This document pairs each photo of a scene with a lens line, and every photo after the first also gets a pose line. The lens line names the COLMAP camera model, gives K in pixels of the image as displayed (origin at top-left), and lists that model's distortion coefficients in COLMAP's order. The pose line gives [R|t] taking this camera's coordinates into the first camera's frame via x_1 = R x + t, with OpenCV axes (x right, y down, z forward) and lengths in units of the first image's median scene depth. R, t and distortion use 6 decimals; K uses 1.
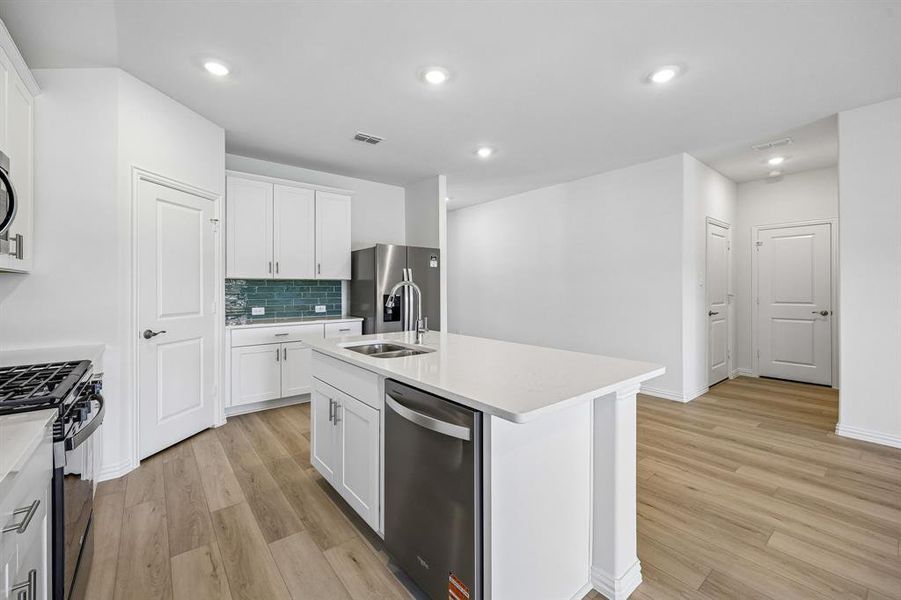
lens RADIAL K [[373.0, 0, 451.7], [0, 373.0, 288.3], [0, 0, 1]] dist [0.001526, 0.000361]
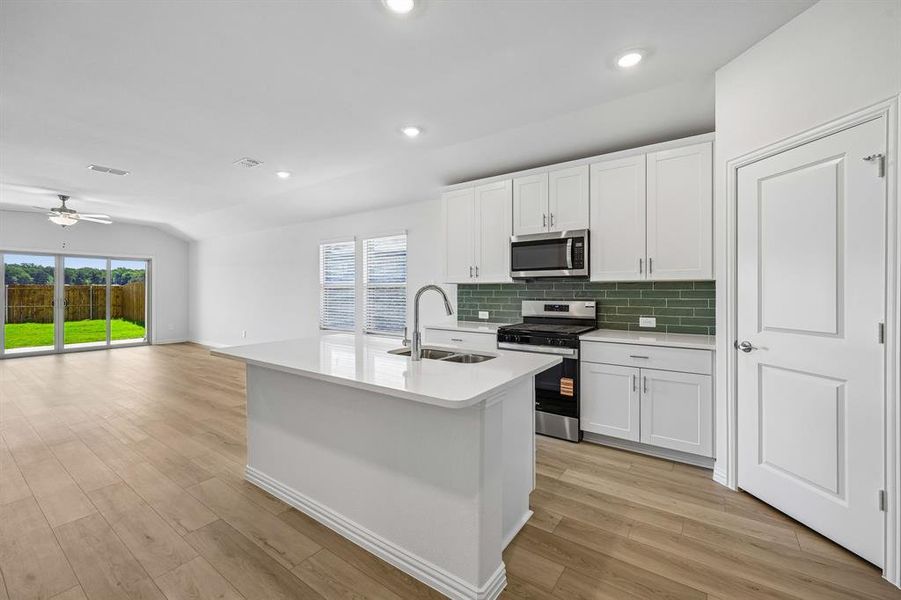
lens RADIAL K [[374.0, 0, 452.3], [0, 374.0, 292.1], [0, 0, 1]] dist [-0.000919, 0.000171]
pose [[-0.963508, 0.003915, -0.267649, 0.050203], [0.002908, 0.999987, 0.004160, -0.004990], [0.267662, 0.003230, -0.963507, 1.566104]]
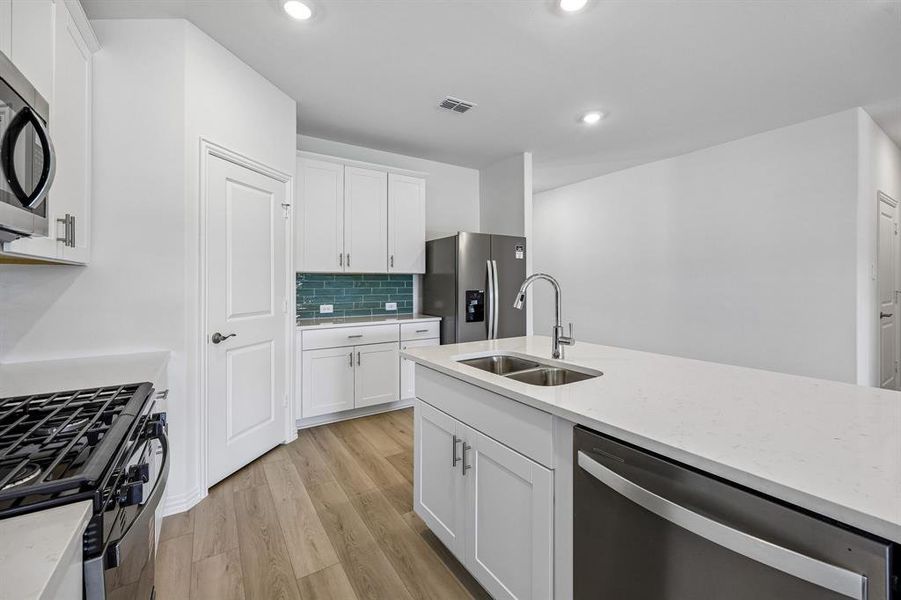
lens RADIAL K [[375.5, 0, 452.3], [0, 375.5, 281.5], [0, 0, 1]] dist [0.000374, 0.000187]
pose [[0.994523, -0.001594, -0.104508, -0.186104], [0.001131, 0.999989, -0.004496, -0.000247], [0.104514, 0.004353, 0.994514, 0.201408]]
